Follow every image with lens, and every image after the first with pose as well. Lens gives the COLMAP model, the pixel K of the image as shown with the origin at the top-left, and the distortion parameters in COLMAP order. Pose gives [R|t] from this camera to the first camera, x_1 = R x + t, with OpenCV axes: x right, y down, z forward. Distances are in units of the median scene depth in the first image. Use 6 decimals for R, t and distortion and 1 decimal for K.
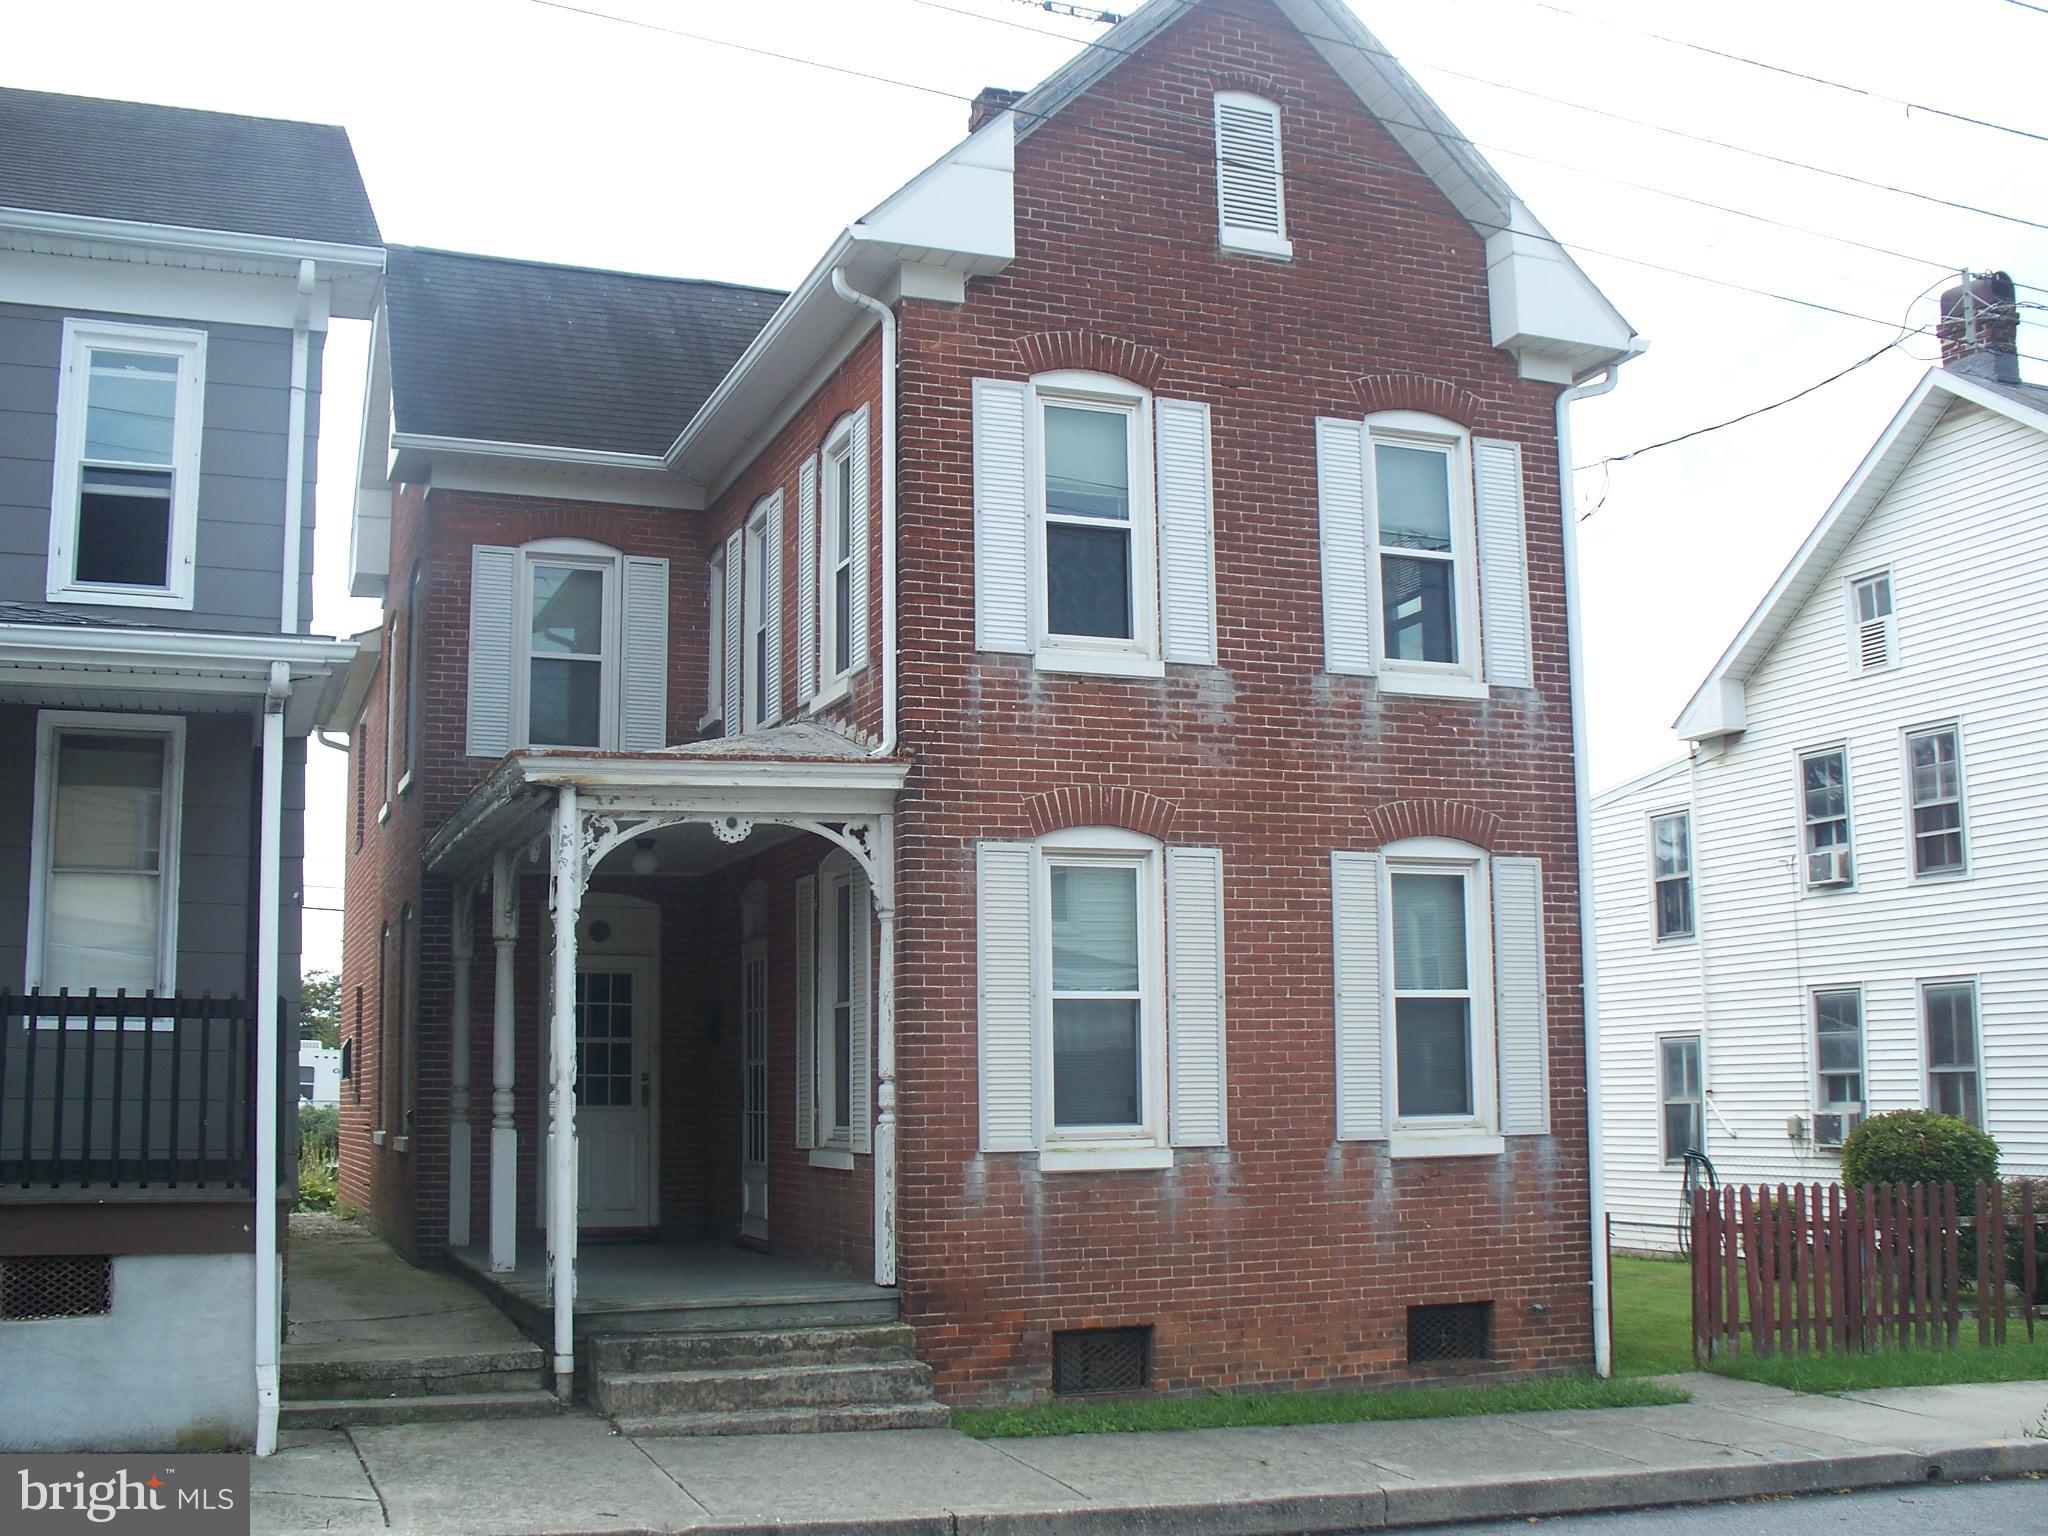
lens RADIAL K [[2162.0, 0, 1009.7], [0, 2162.0, 781.9], [0, 0, 1]] dist [-0.210886, 0.219072]
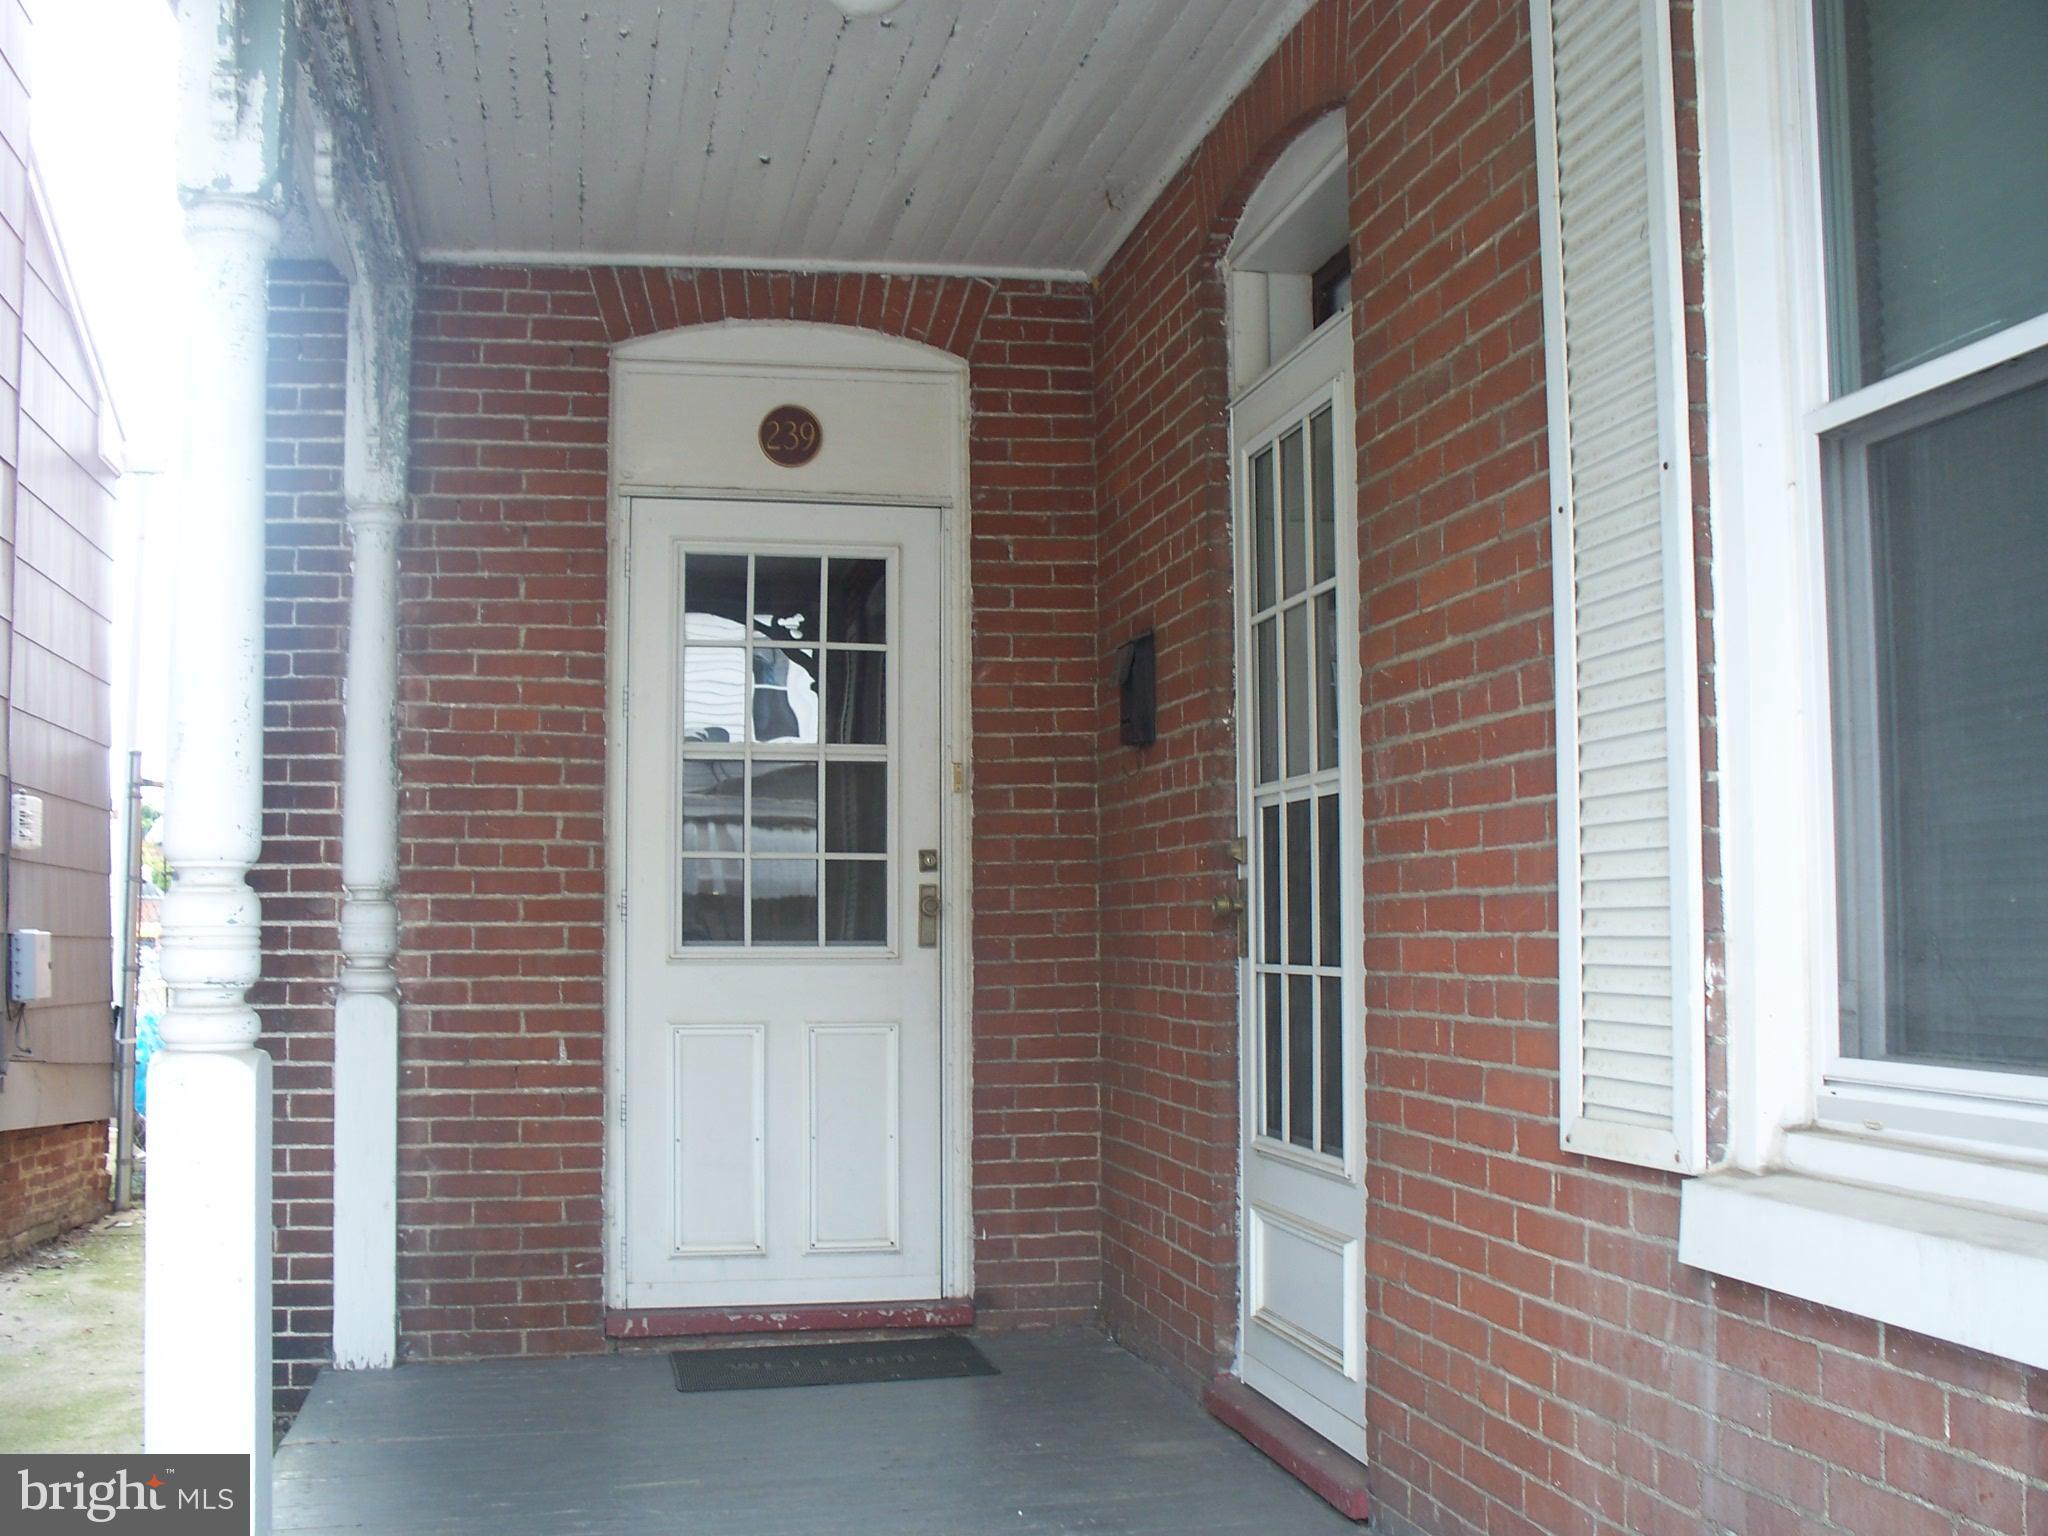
lens RADIAL K [[2162.0, 0, 1009.7], [0, 2162.0, 781.9], [0, 0, 1]] dist [-0.210886, 0.219072]
pose [[0.985008, -0.005701, -0.172414, -0.091492], [0.018795, 0.997051, 0.074409, 0.093123], [0.171481, -0.076534, 0.982210, 0.620221]]
